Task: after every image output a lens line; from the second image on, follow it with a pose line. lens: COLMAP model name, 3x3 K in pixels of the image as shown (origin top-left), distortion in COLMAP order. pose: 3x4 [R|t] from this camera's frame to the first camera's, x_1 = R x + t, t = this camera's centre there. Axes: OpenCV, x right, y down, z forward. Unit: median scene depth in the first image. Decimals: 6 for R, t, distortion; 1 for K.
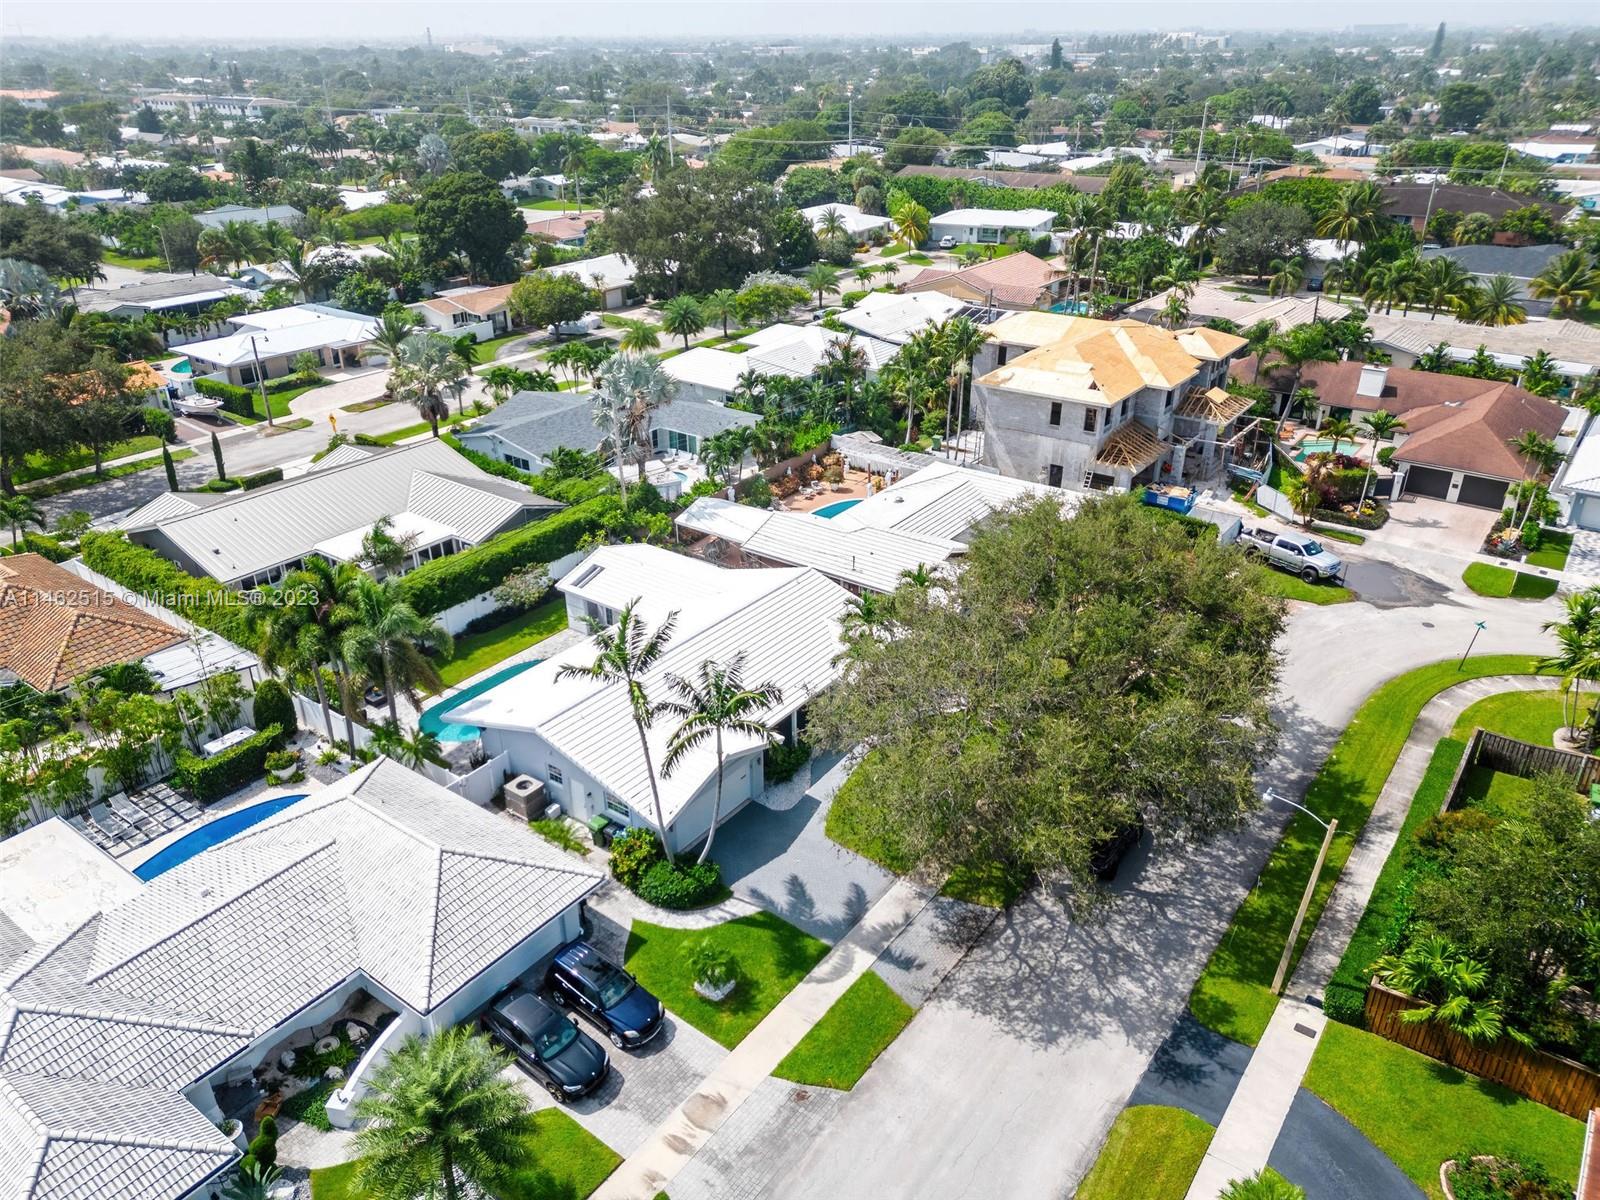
lens RADIAL K [[1124.7, 0, 790.3], [0, 1124.7, 620.4], [0, 0, 1]] dist [0.052618, -0.043868]
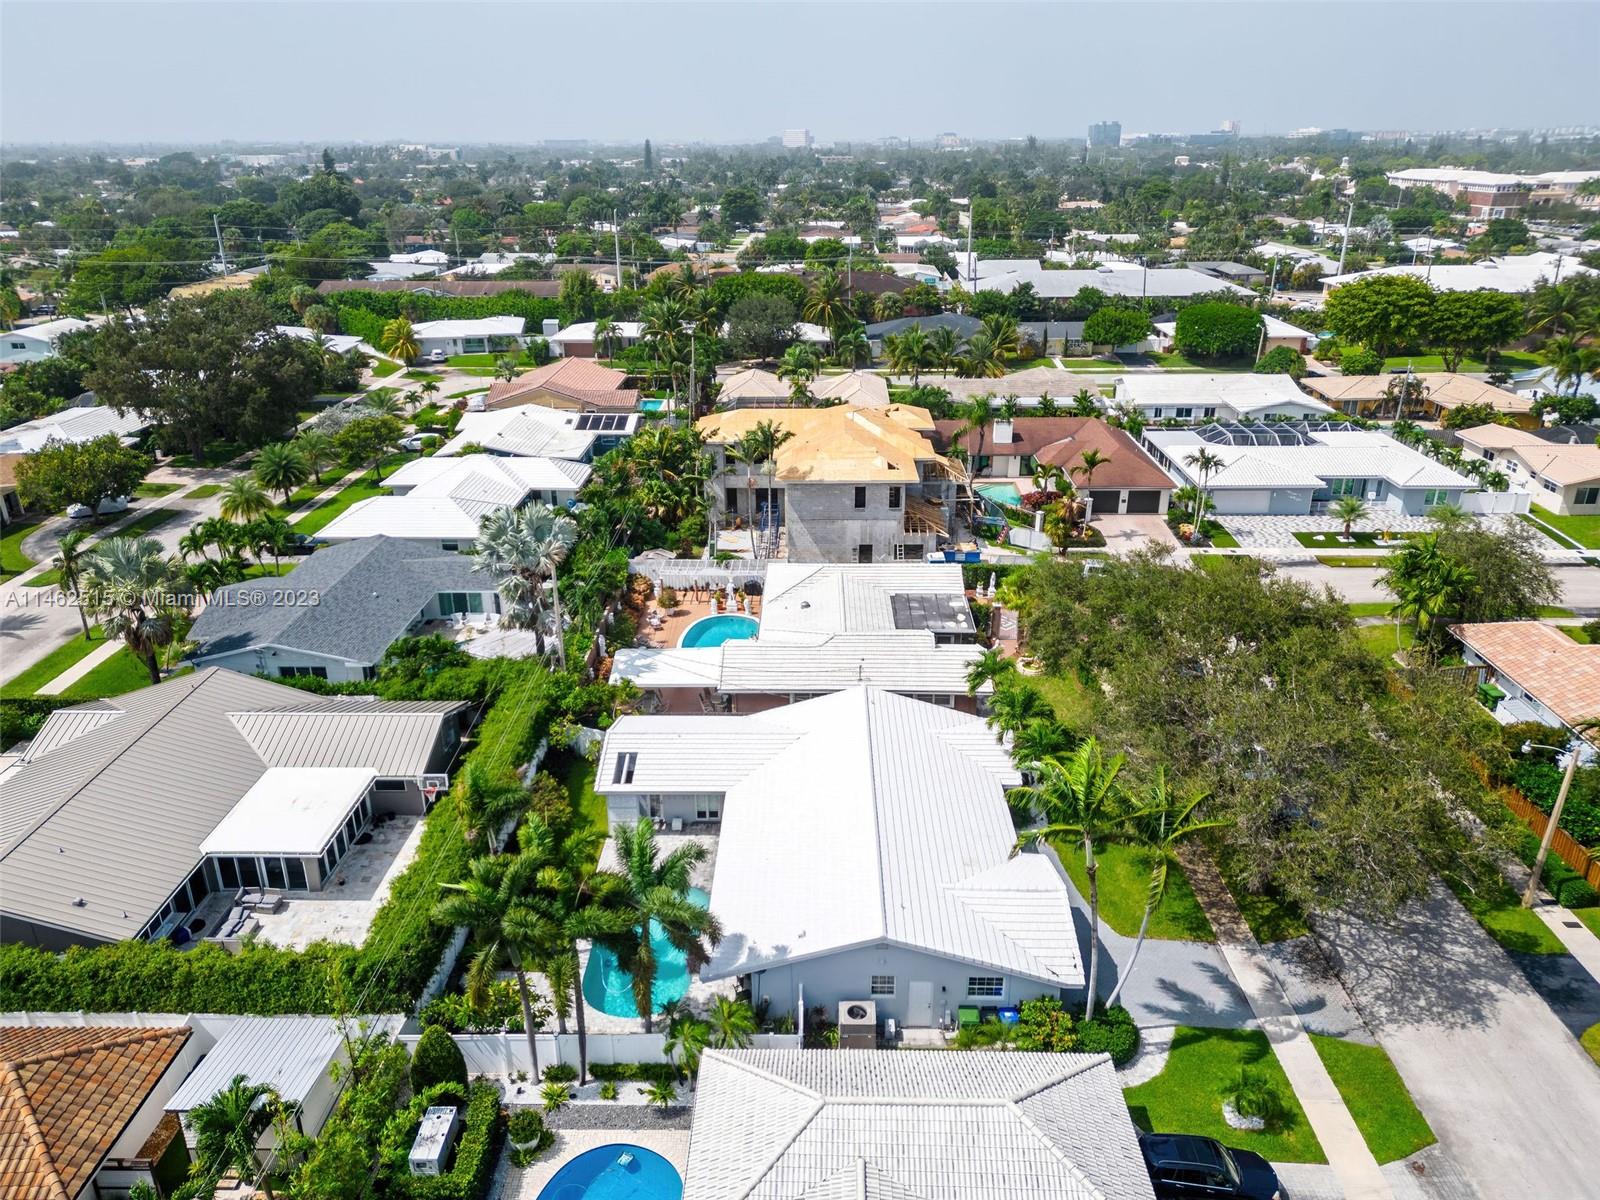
lens RADIAL K [[1130.8, 0, 797.4], [0, 1130.8, 601.9], [0, 0, 1]] dist [0.073437, -0.069954]
pose [[0.811731, -0.216321, 0.542492, -0.438894], [0.267617, 0.963388, -0.016281, -0.095226], [-0.519108, 0.158396, 0.839903, 0.175666]]
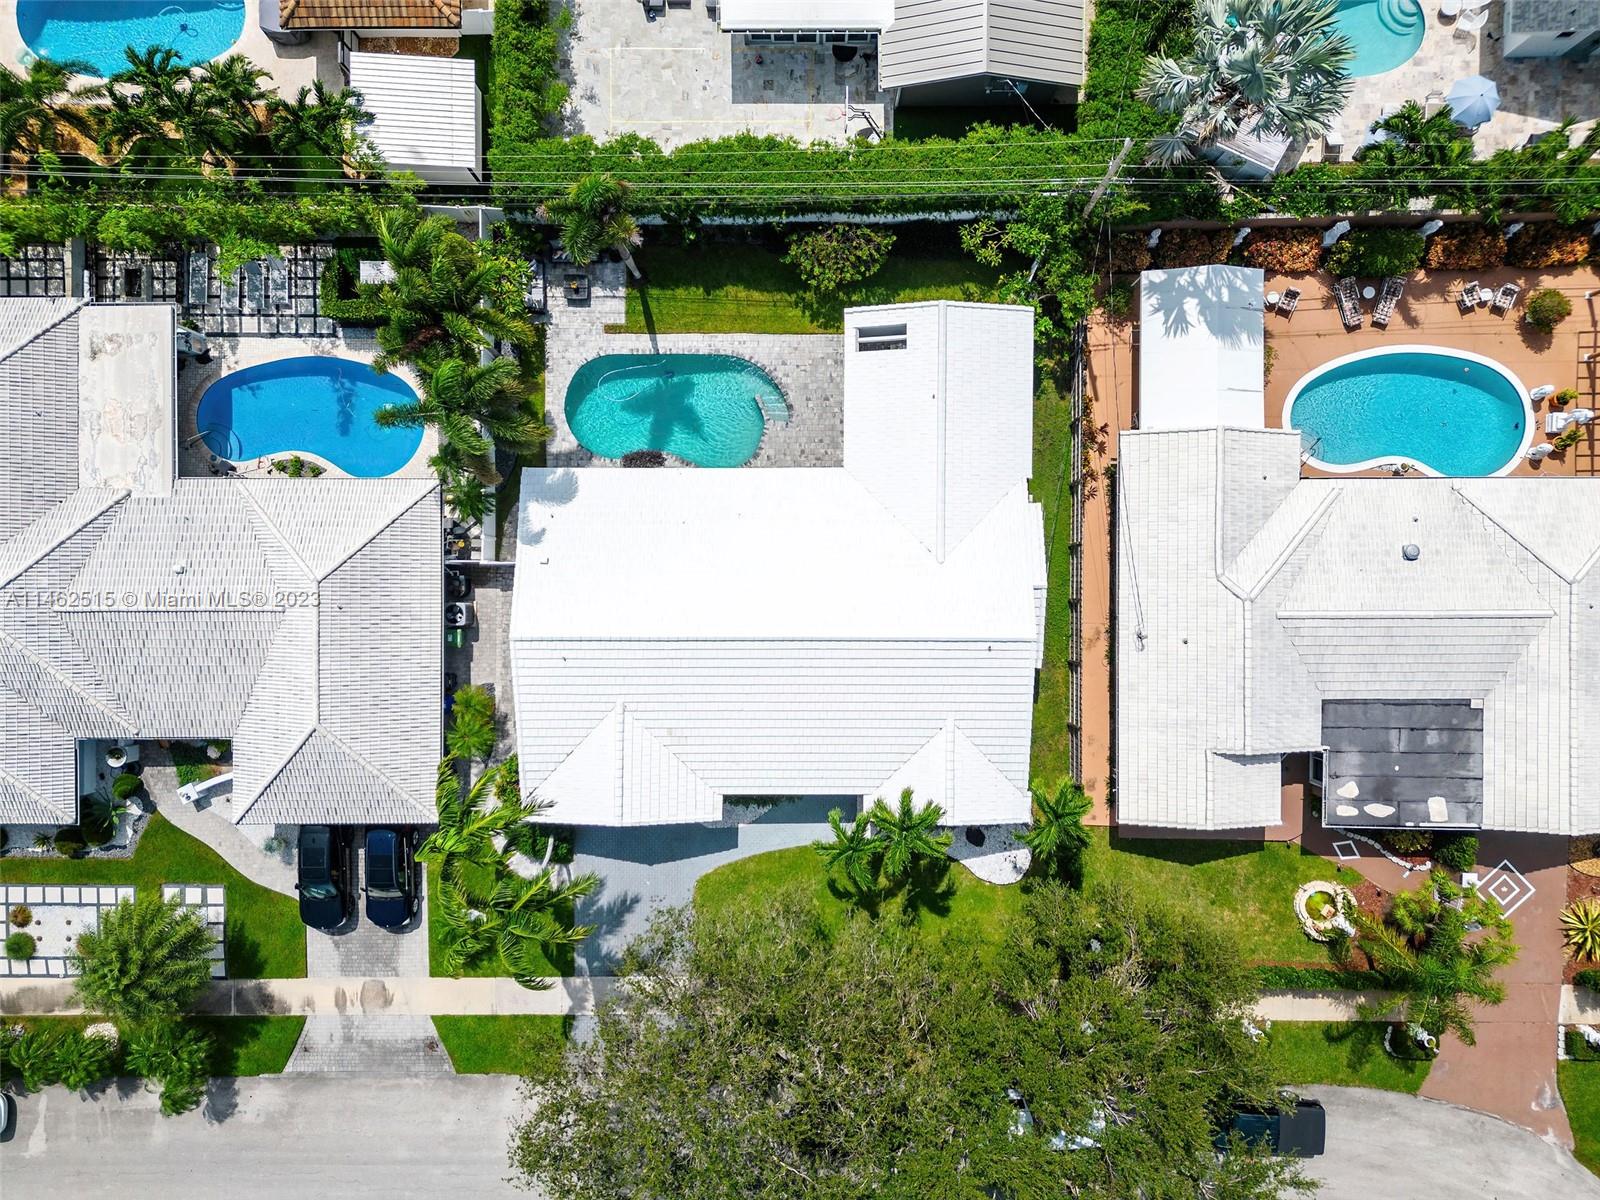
lens RADIAL K [[1130.8, 0, 797.4], [0, 1130.8, 601.9], [0, 0, 1]] dist [0.073437, -0.069954]
pose [[0.599996, 0.799999, 0.002513, -0.073668], [-0.359536, 0.266842, 0.894164, -0.511958], [0.714660, -0.537398, 0.447733, 0.492122]]
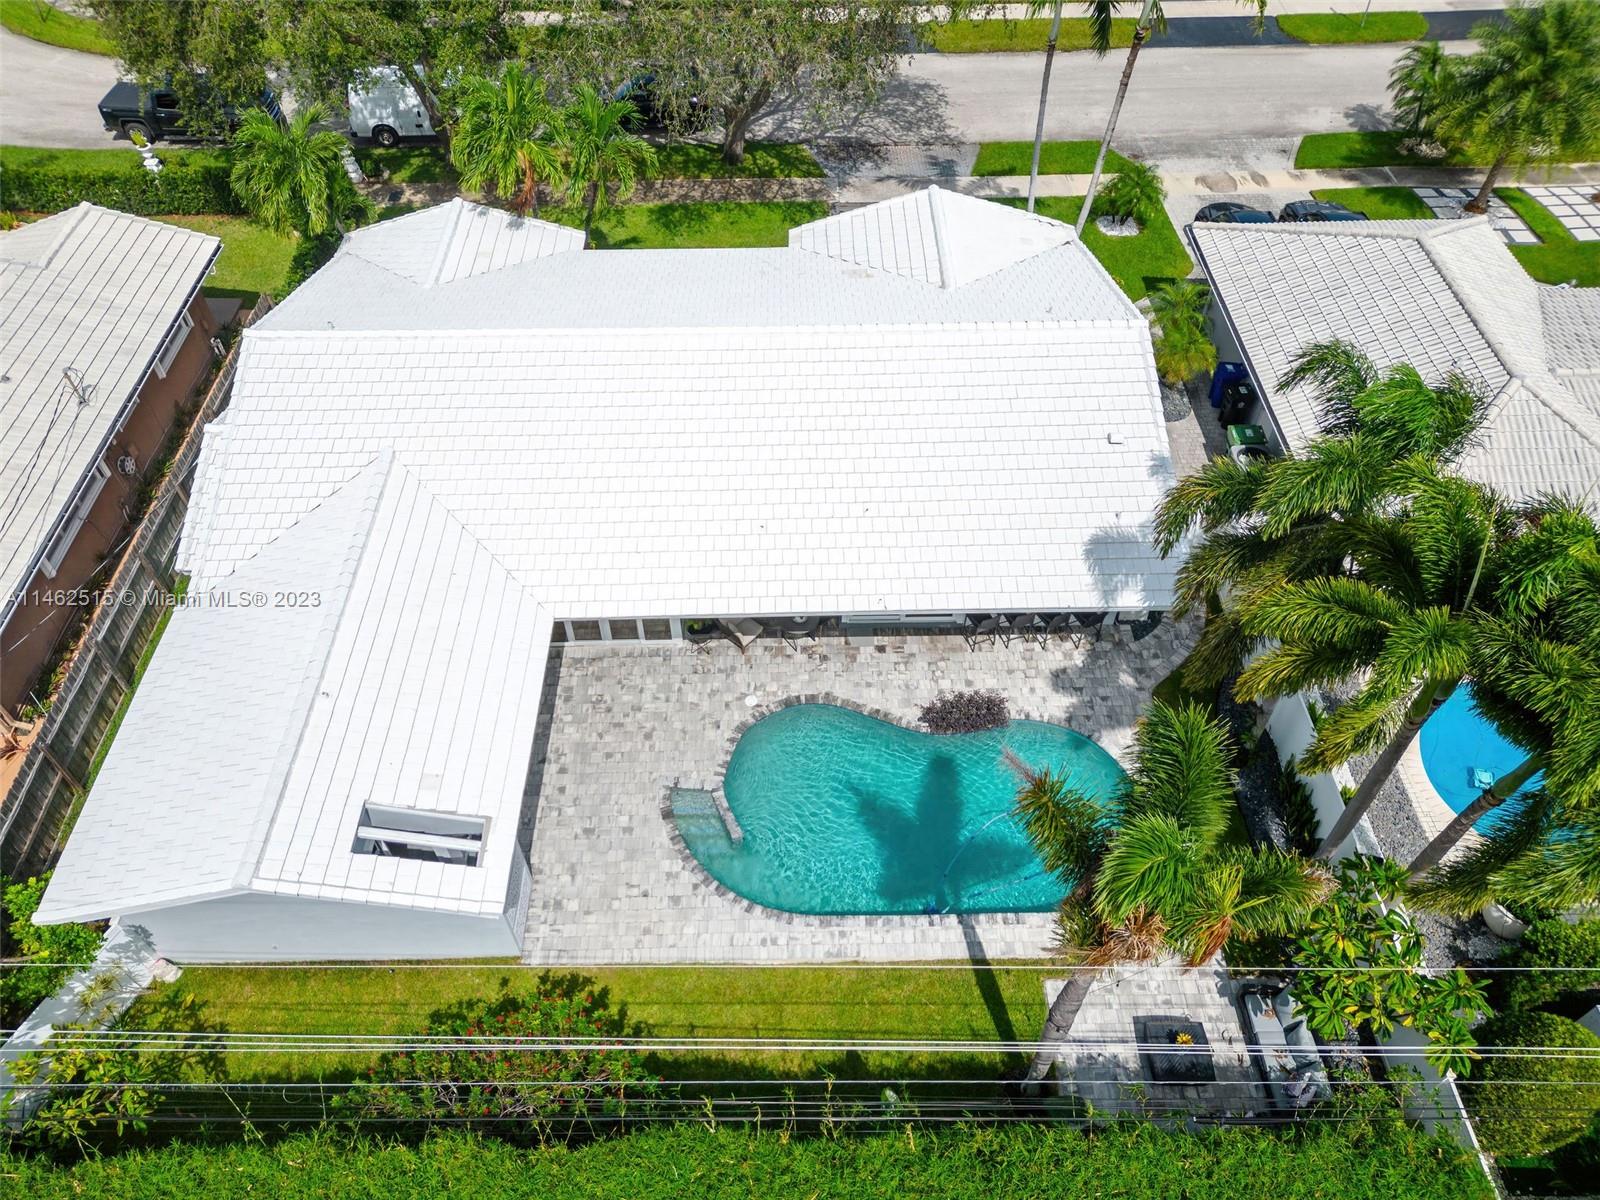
lens RADIAL K [[1130.8, 0, 797.4], [0, 1130.8, 601.9], [0, 0, 1]] dist [0.073437, -0.069954]
pose [[-0.614630, -0.584732, 0.529451, -0.310304], [0.373483, 0.375476, 0.848250, -0.235316], [-0.694795, 0.719101, -0.012392, 0.772222]]
